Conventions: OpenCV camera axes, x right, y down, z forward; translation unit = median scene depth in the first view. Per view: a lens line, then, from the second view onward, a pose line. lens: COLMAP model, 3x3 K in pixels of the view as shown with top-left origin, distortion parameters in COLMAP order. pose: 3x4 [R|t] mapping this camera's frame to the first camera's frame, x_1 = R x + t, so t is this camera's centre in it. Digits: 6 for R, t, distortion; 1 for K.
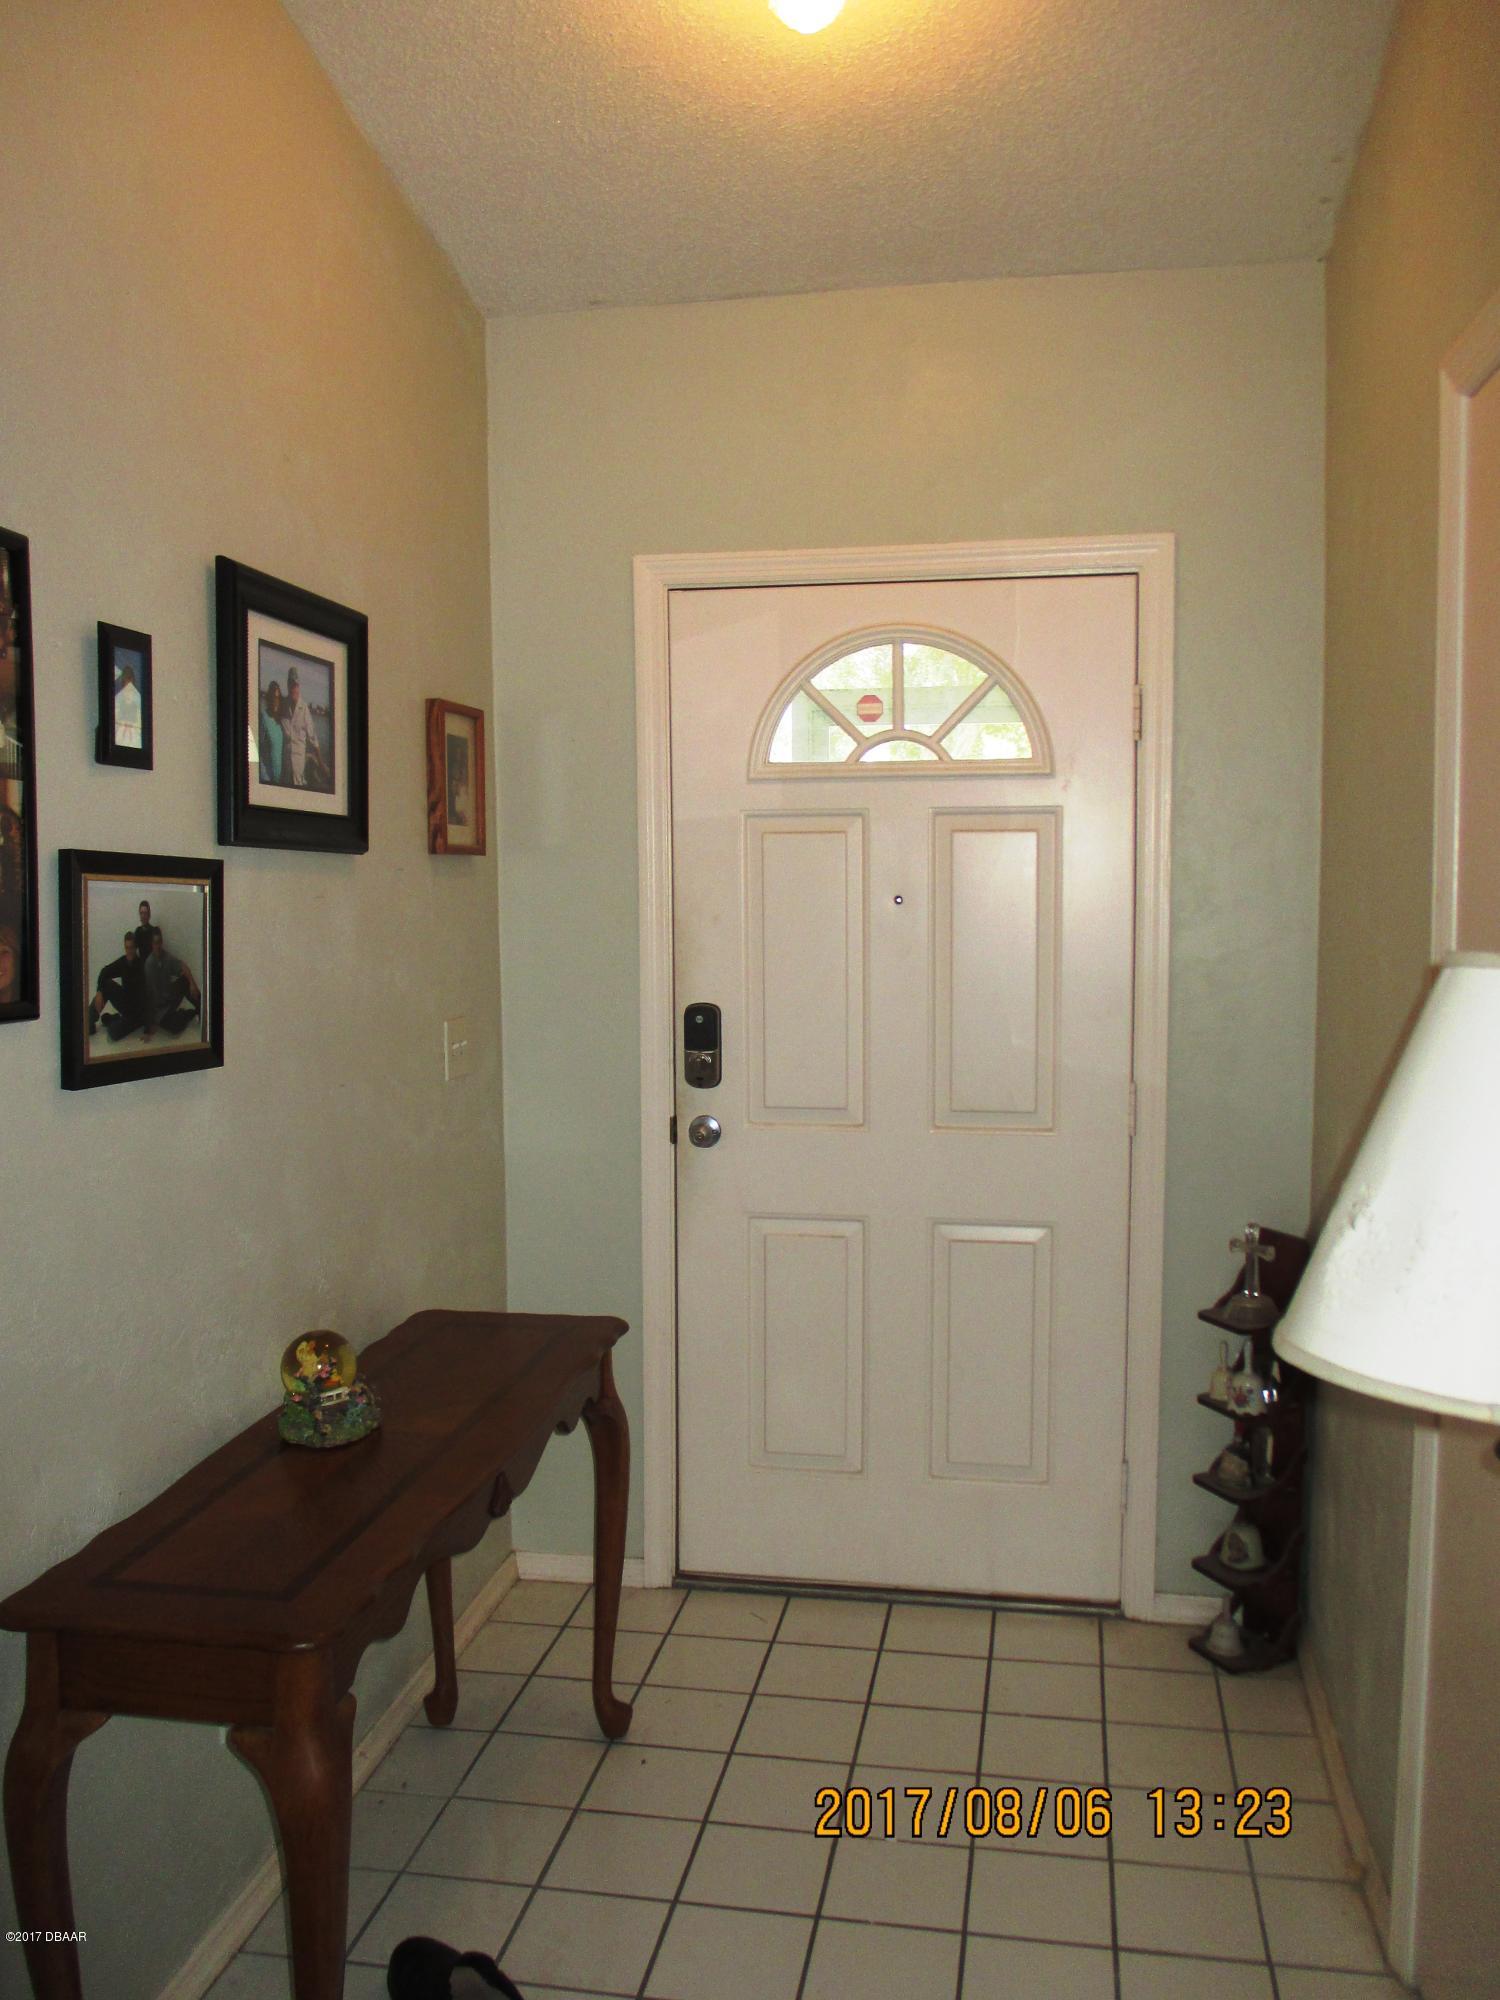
lens RADIAL K [[1694.1, 0, 749.4], [0, 1694.1, 991.9], [0, 0, 1]] dist [-0.011918, 0.003835]
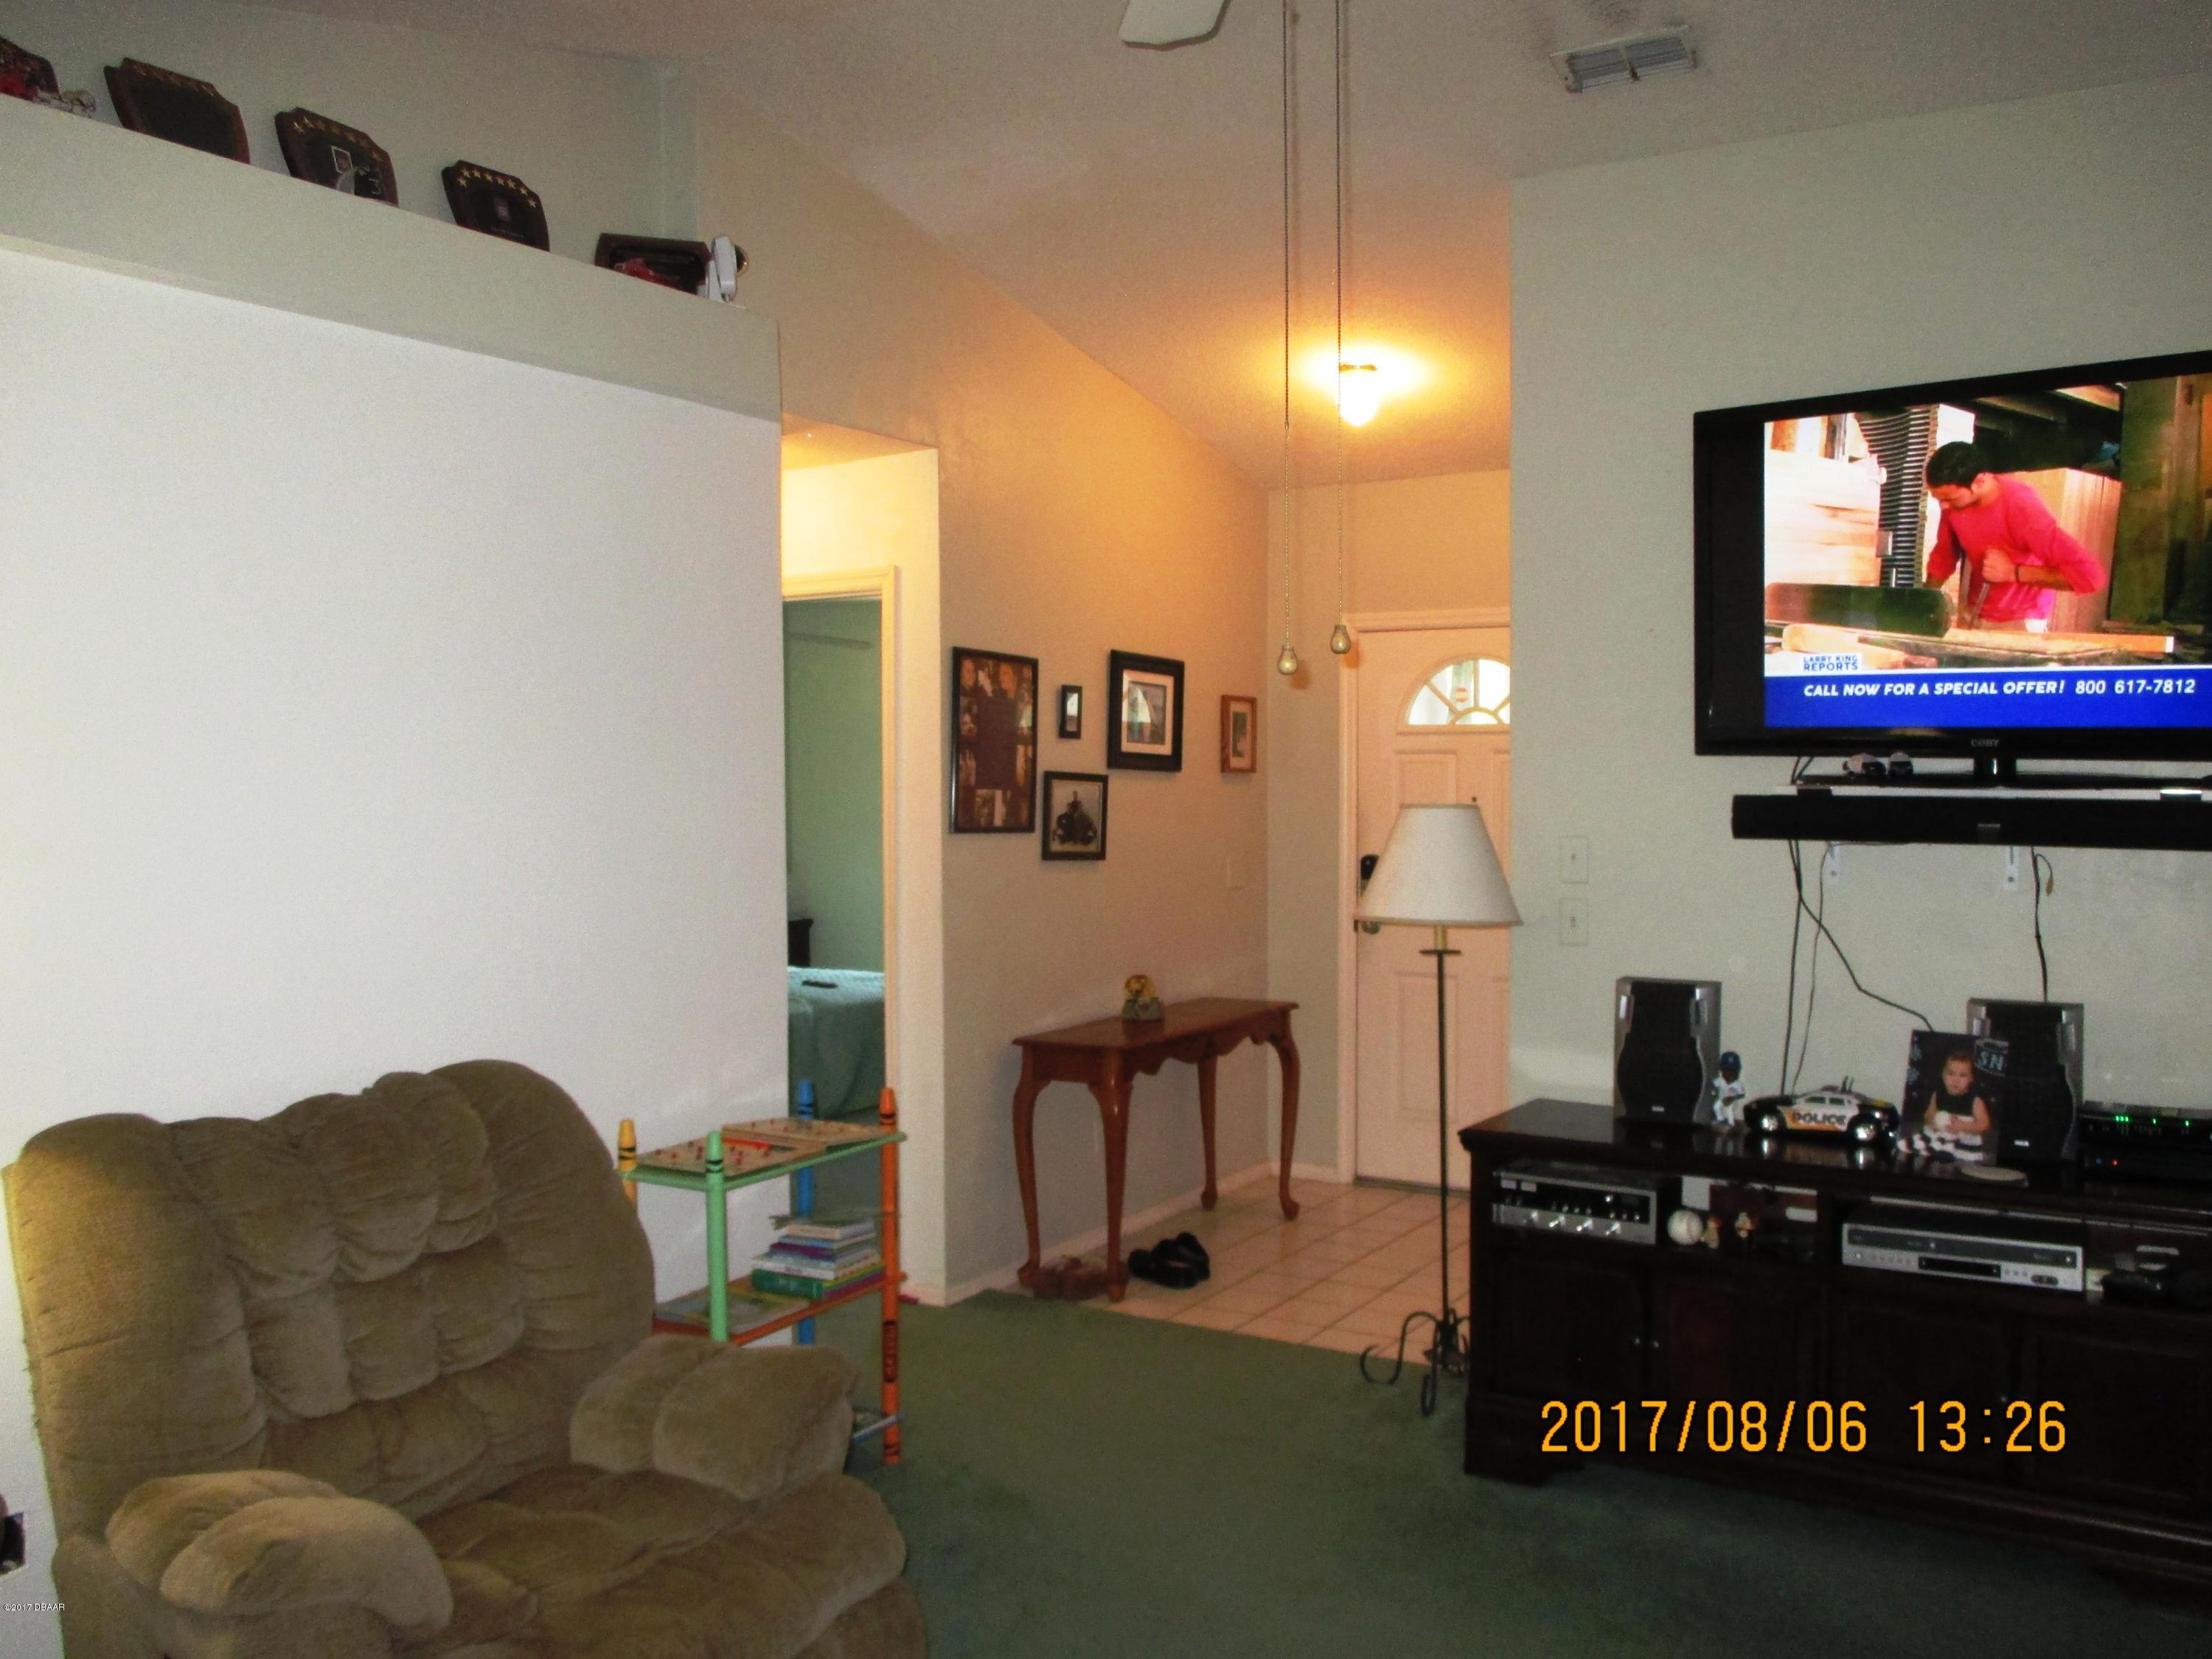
lens RADIAL K [[1873.7, 0, 1117.9], [0, 1873.7, 826.4], [0, 0, 1]] dist [-0.011918, 0.003835]
pose [[0.935031, 0.018303, -0.354093, 0.595833], [-0.035573, 0.998470, -0.042325, 0.099043], [0.352777, 0.052171, 0.934252, -1.365909]]
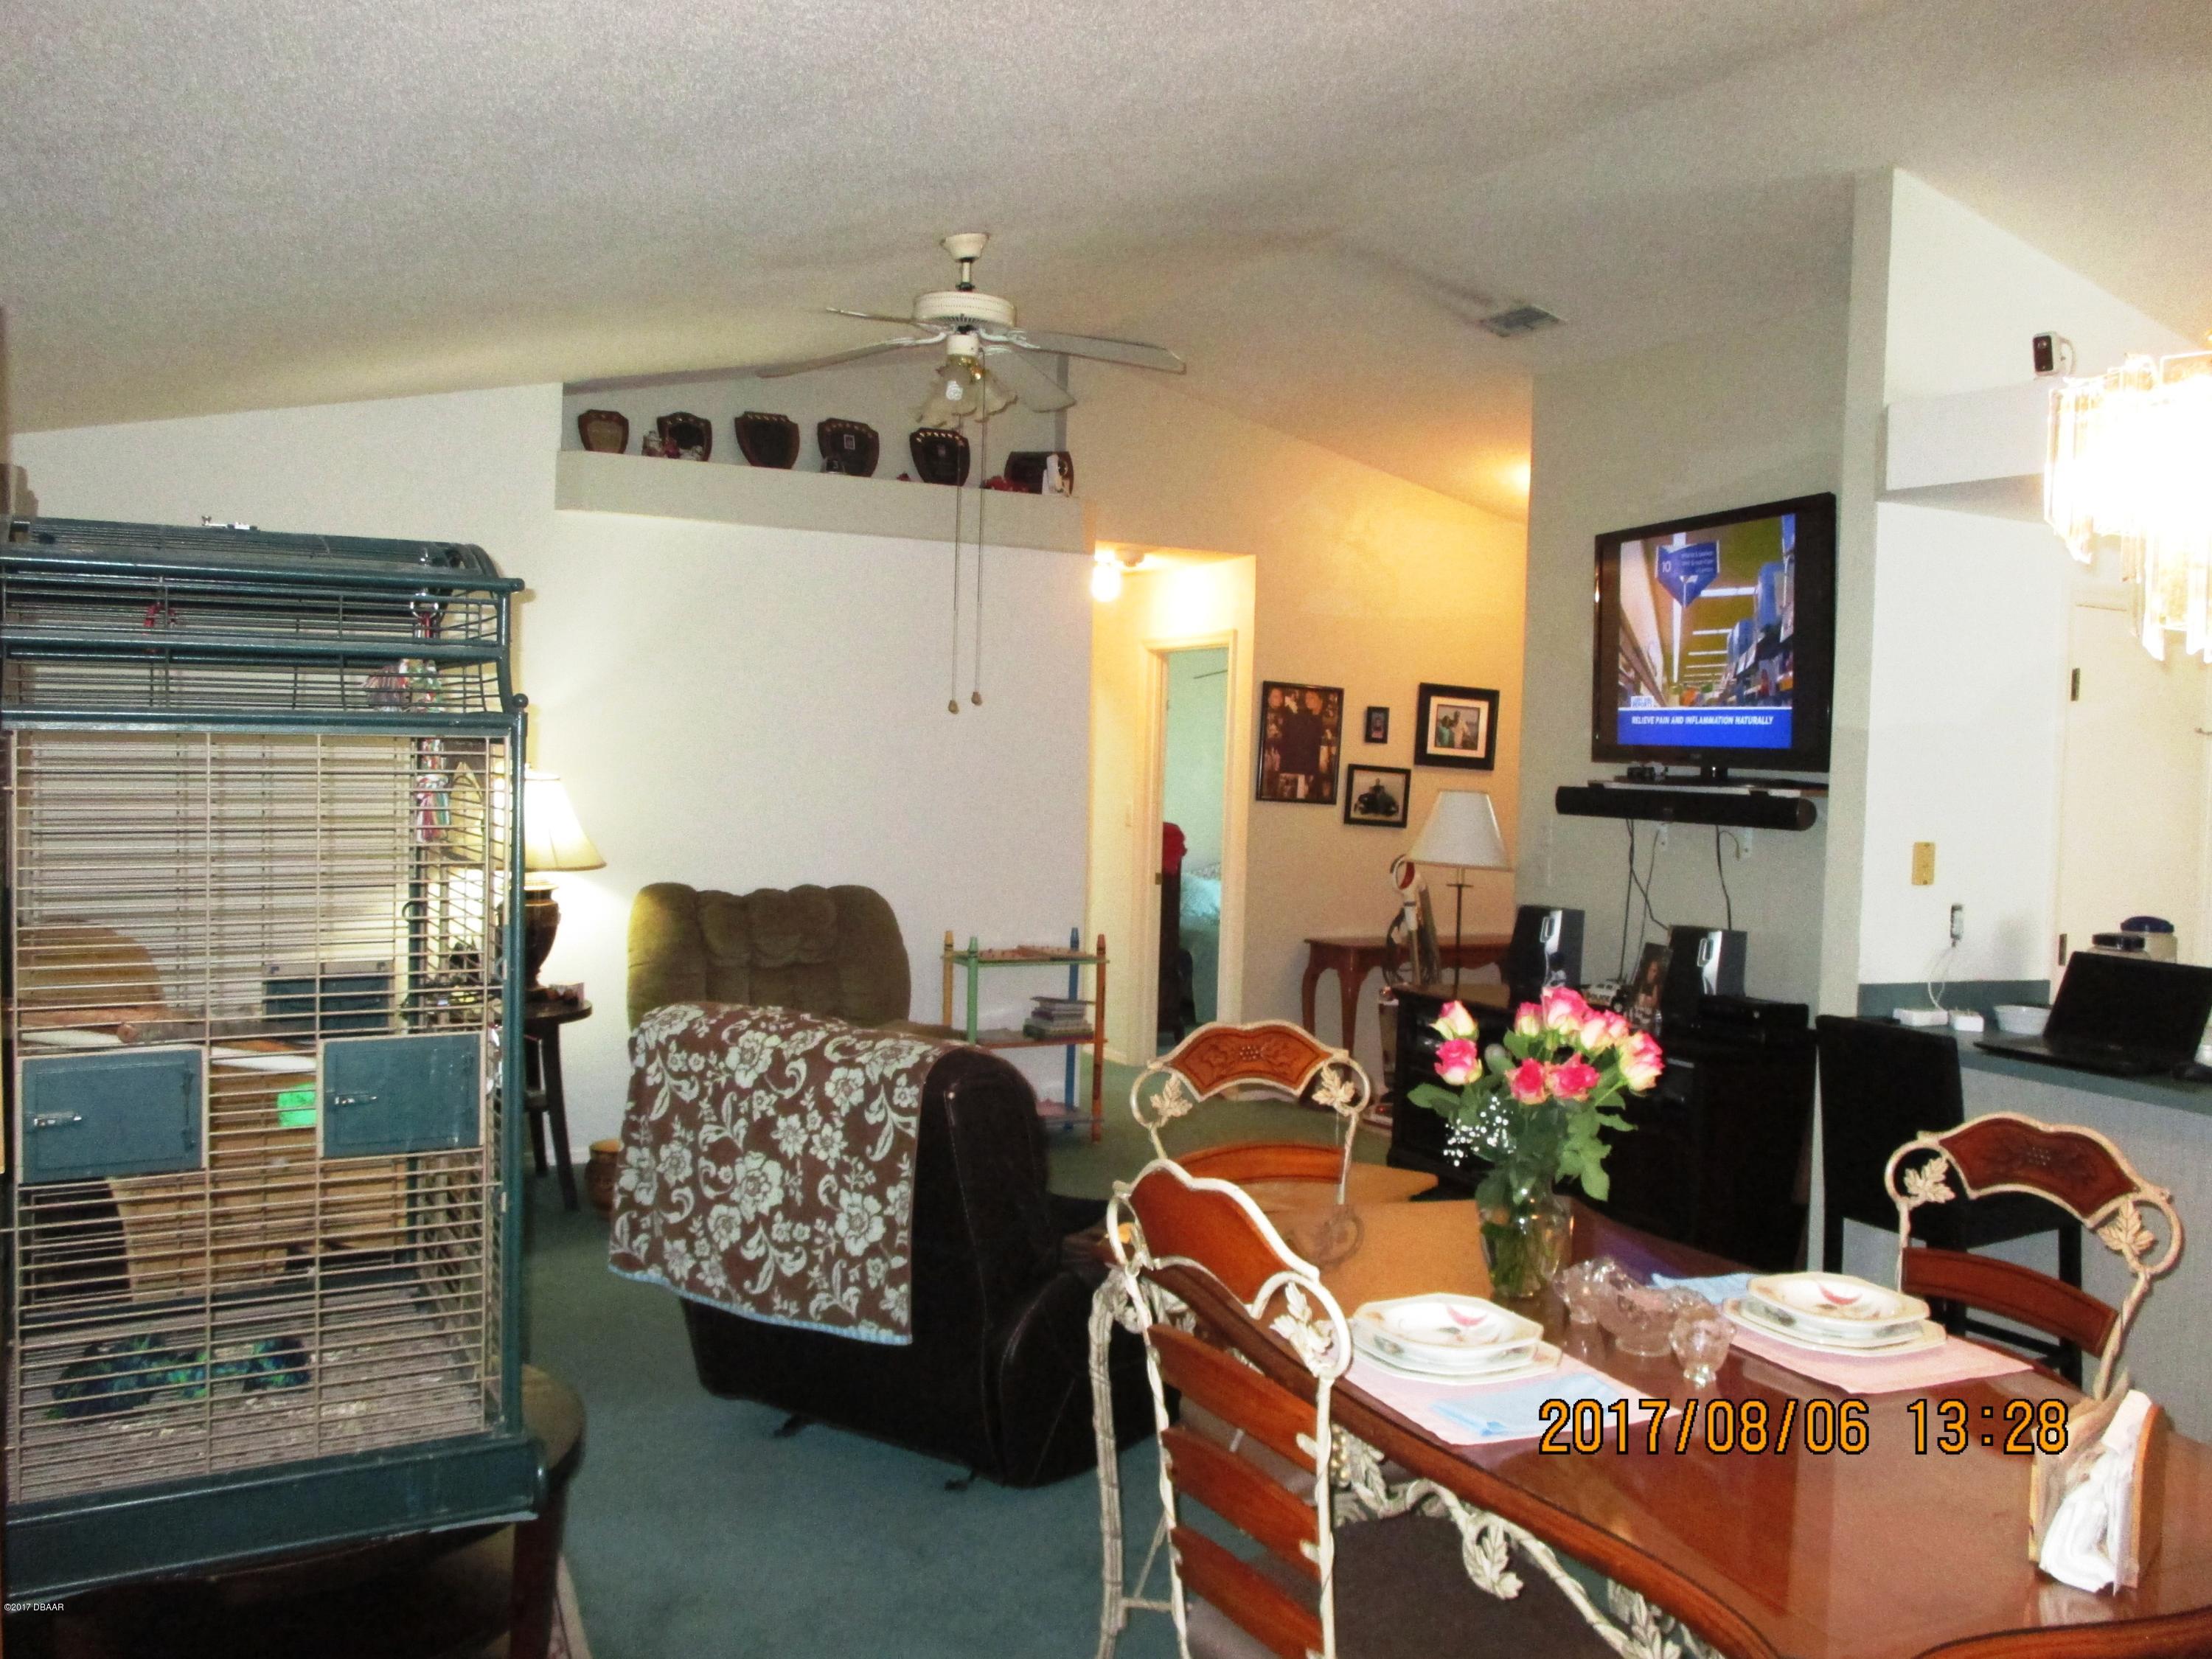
lens RADIAL K [[1873.7, 0, 1114.6], [0, 1873.7, 848.2], [0, 0, 1]] dist [-0.011918, 0.003835]
pose [[0.612931, 0.067589, -0.787241, 2.165067], [-0.103741, 0.994594, 0.004621, 0.118963], [0.783297, 0.078837, 0.616629, -1.691688]]
